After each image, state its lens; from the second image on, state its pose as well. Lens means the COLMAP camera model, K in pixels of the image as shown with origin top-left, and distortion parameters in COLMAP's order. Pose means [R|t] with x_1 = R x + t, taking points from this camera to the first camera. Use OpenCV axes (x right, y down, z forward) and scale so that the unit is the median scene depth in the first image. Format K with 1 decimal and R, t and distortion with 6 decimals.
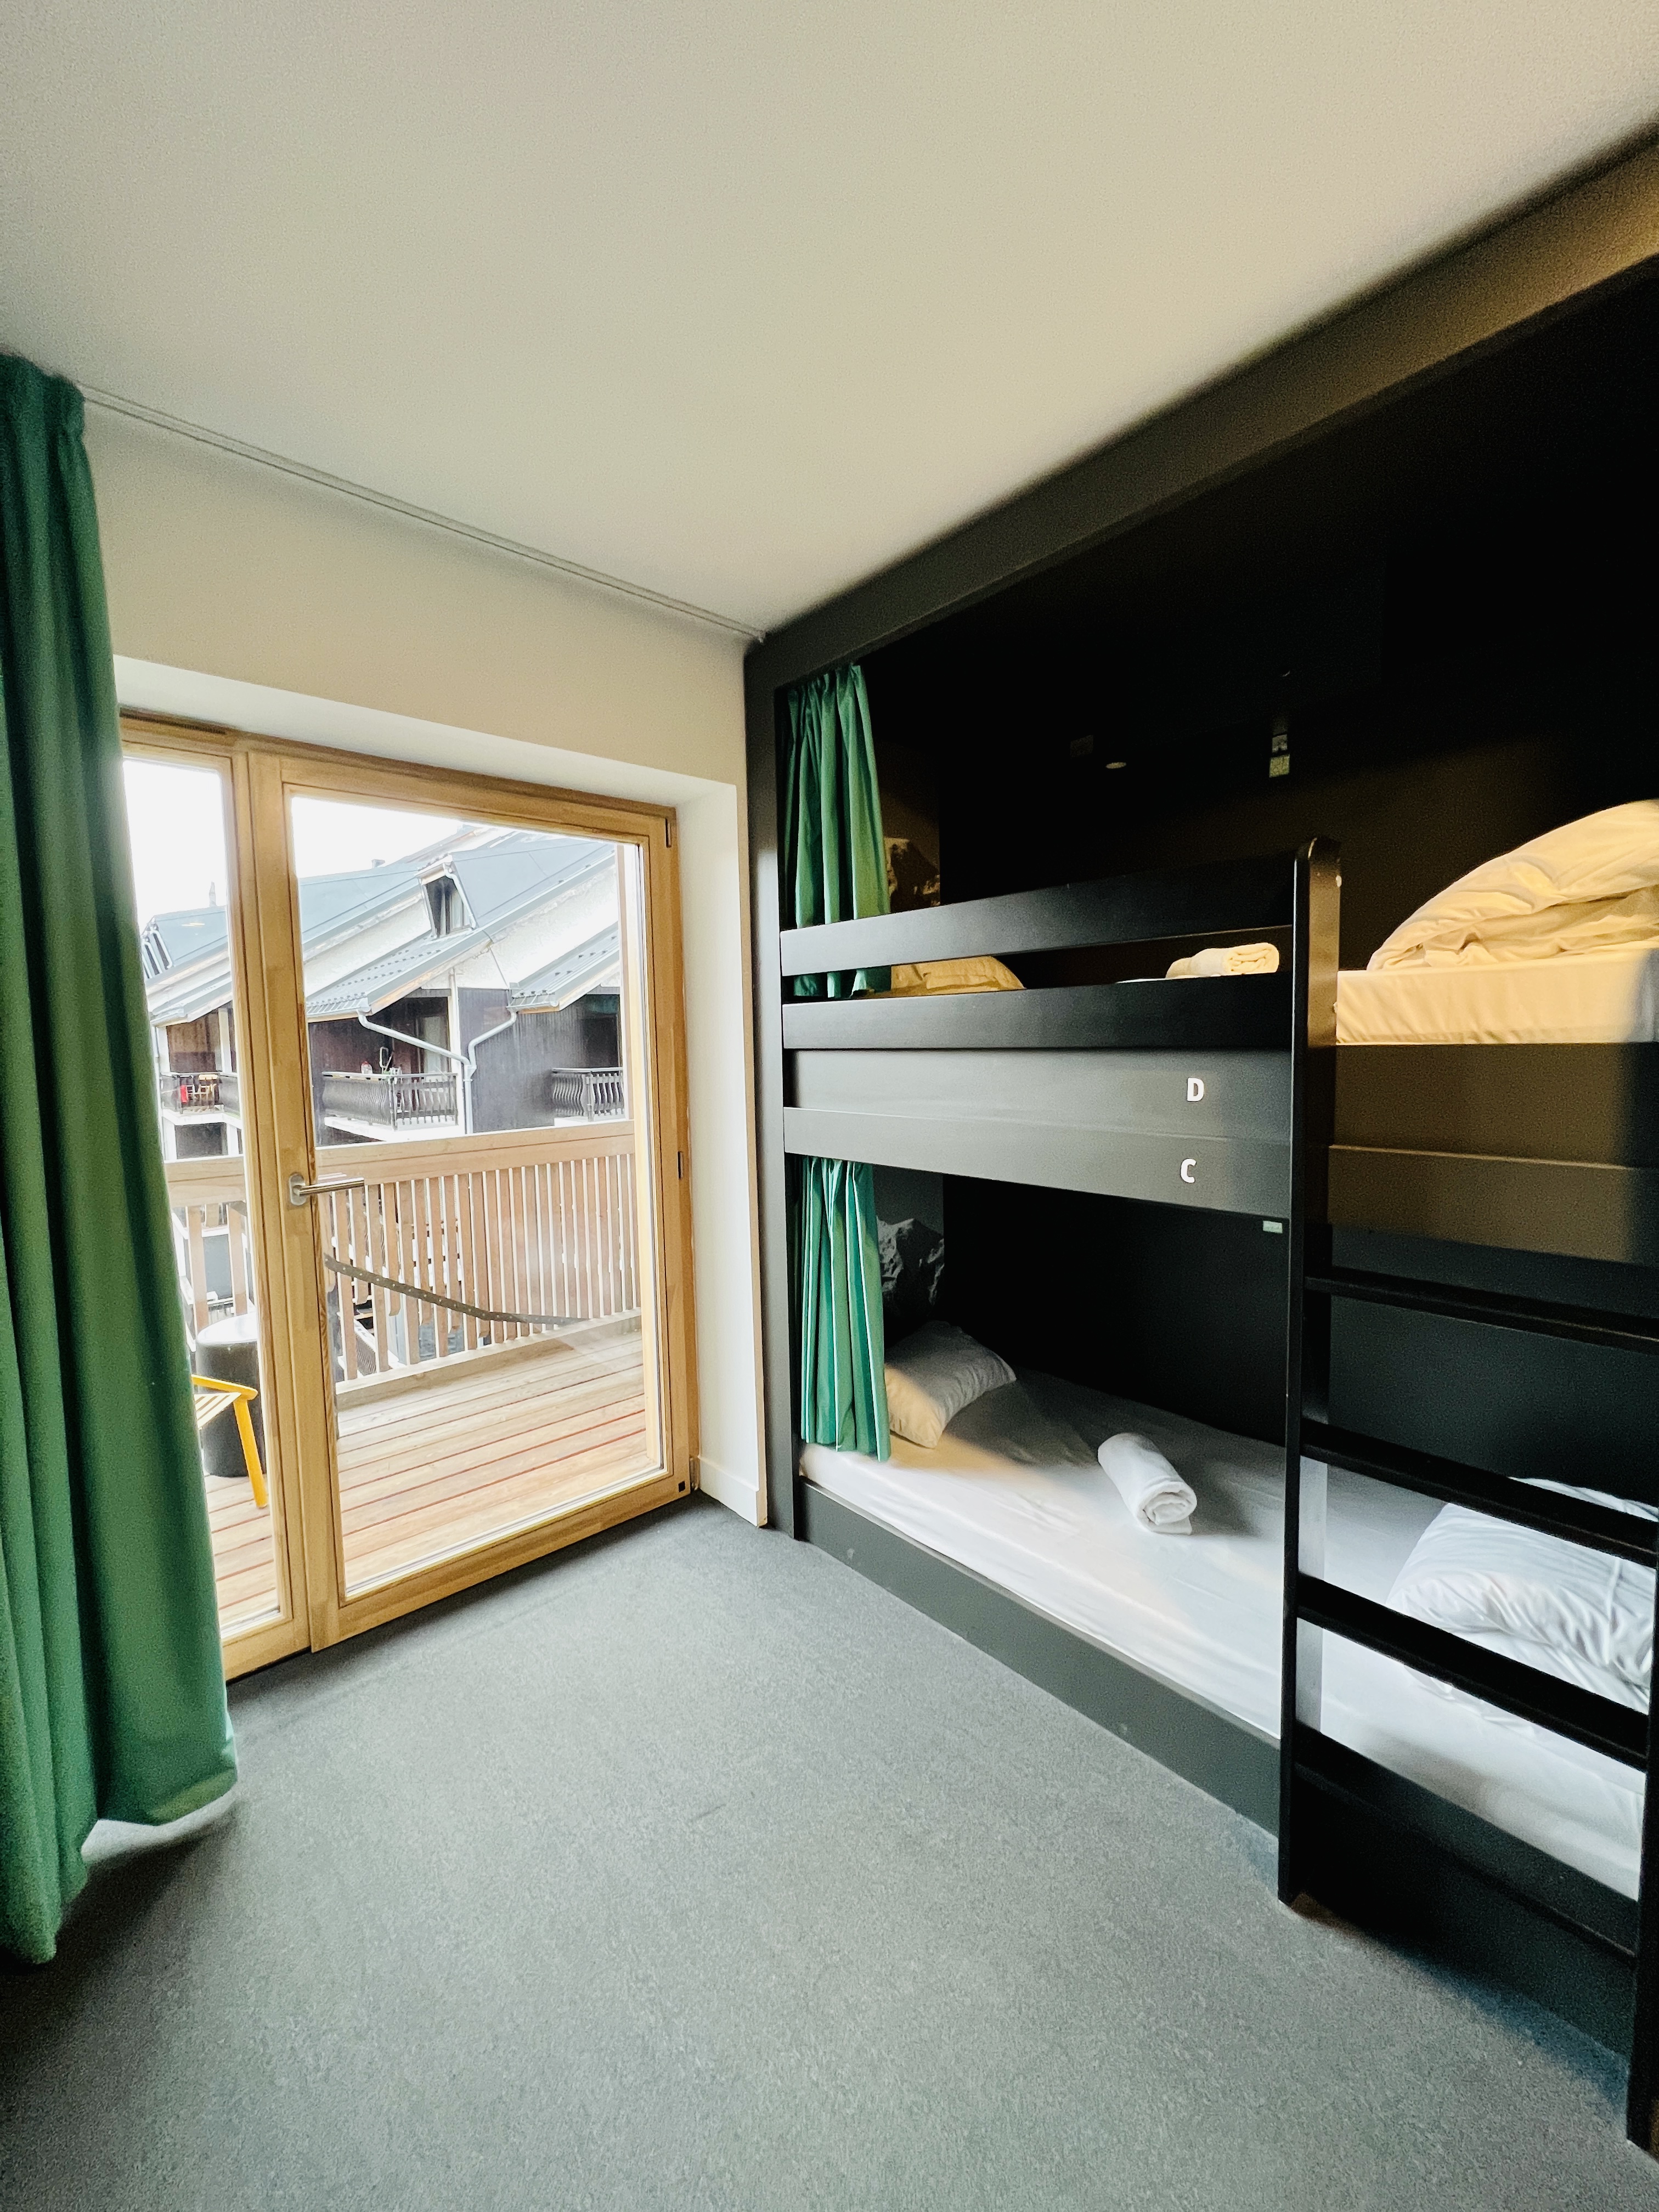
lens RADIAL K [[888.7, 0, 835.0], [0, 888.7, 1110.3], [0, 0, 1]] dist [-0.000934, 0.000697]
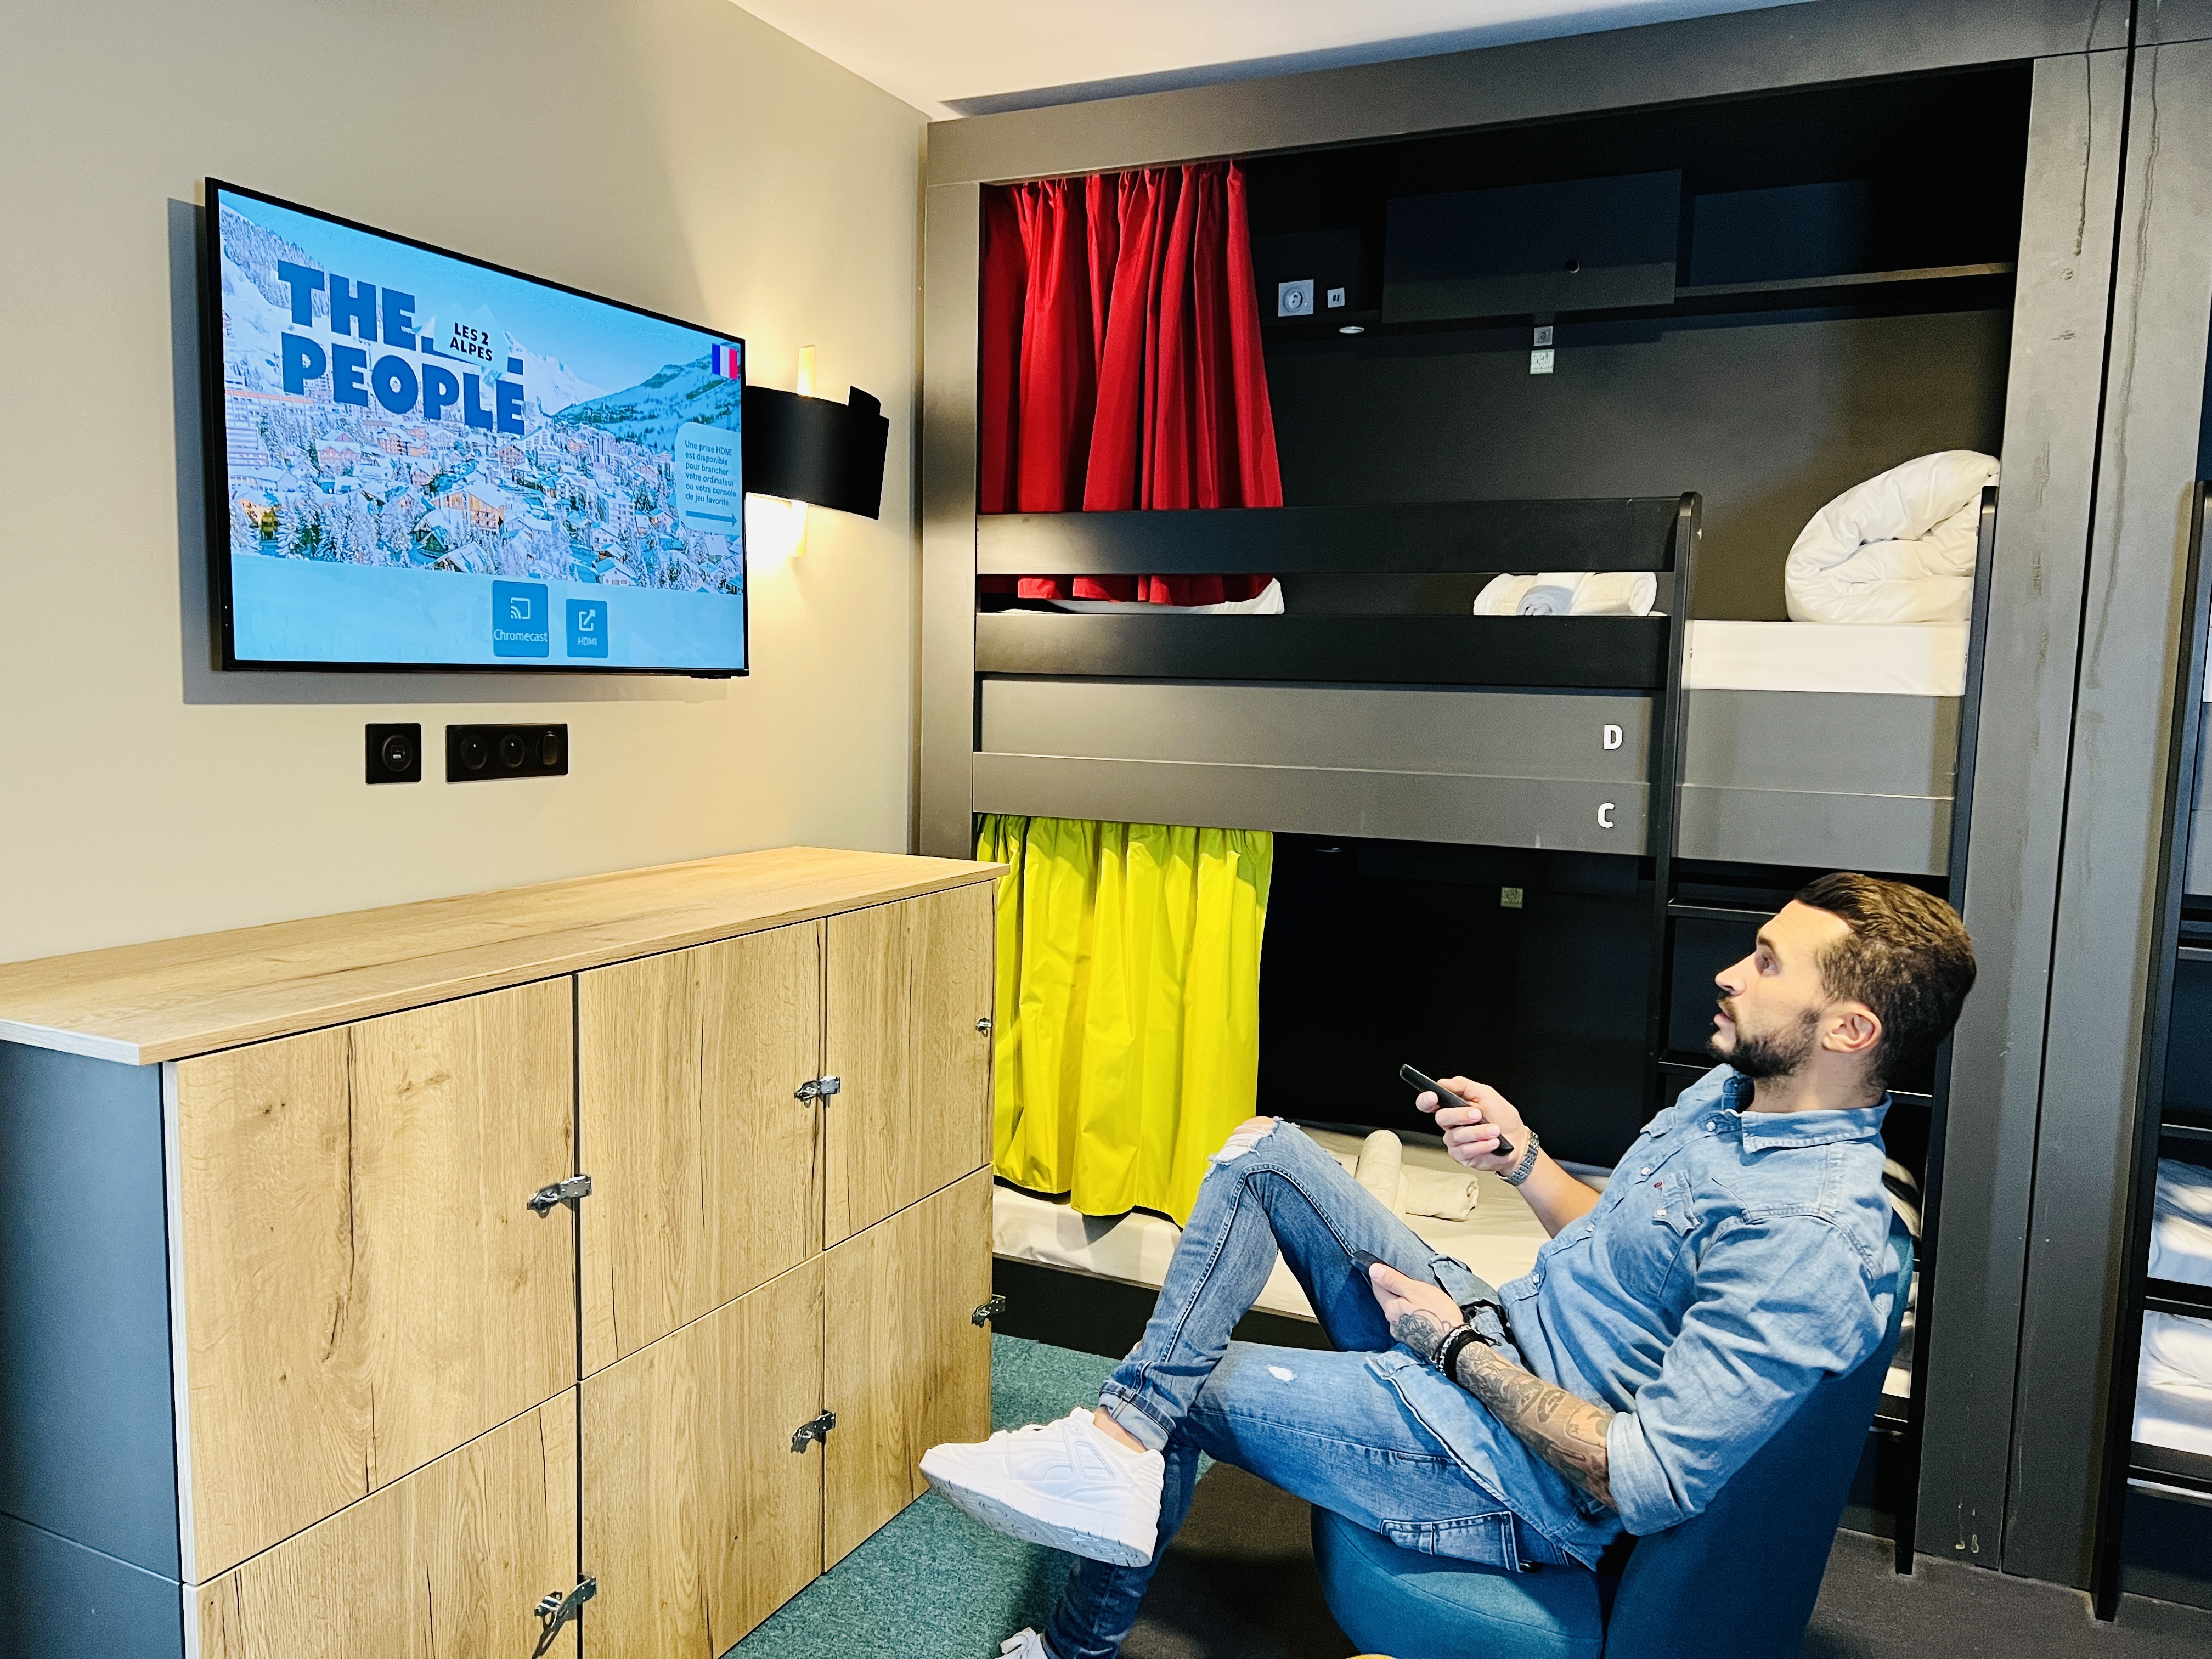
lens RADIAL K [[1666.6, 0, 1102.8], [0, 1666.6, 830.5], [0, 0, 1]] dist [0.047081, -0.042335]
pose [[0.917705, 0.001479, 0.397260, -0.912324], [-0.012833, 0.999582, 0.025924, 0.042029], [-0.397055, -0.028888, 0.917340, -0.557151]]
